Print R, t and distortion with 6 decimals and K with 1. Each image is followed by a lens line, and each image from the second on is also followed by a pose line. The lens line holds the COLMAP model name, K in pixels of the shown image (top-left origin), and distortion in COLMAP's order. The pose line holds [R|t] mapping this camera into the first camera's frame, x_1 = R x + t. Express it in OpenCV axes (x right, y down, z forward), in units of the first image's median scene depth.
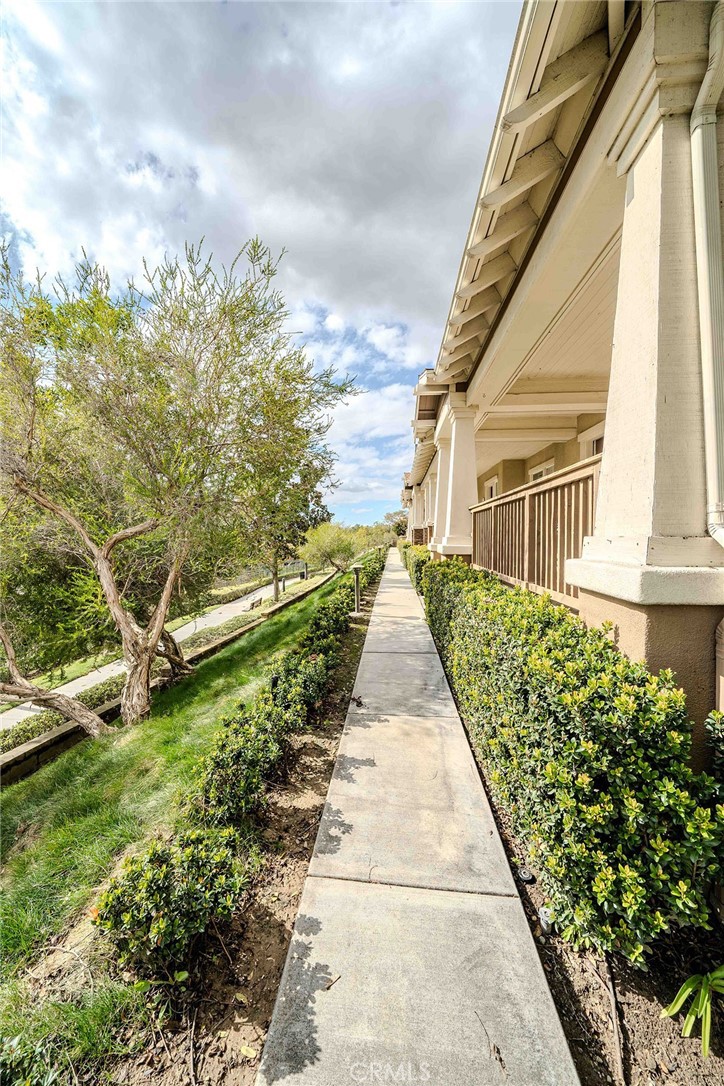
lens RADIAL K [[396.8, 0, 359.5], [0, 396.8, 548.5], [0, 0, 1]] dist [-0.013318, 0.000919]
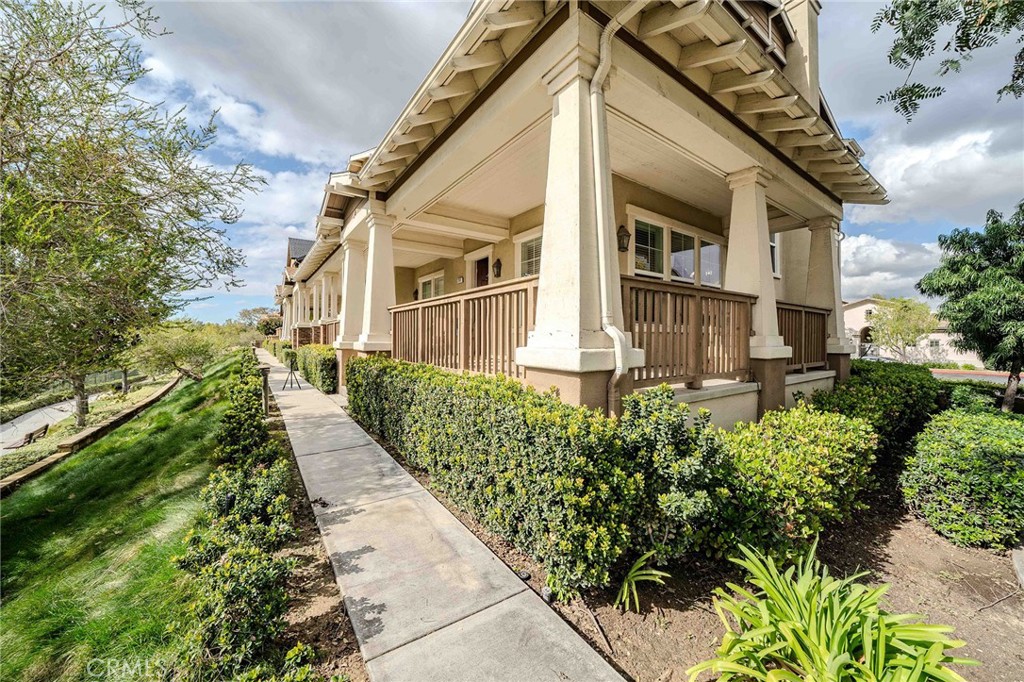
lens RADIAL K [[374.1, 0, 507.9], [0, 374.1, 339.0], [0, 0, 1]] dist [-0.013318, 0.000919]
pose [[0.760984, 0.001917, 0.648768, -0.362808], [0.015264, 0.999666, -0.020858, 0.024774], [-0.648591, 0.025775, 0.760701, 0.019104]]
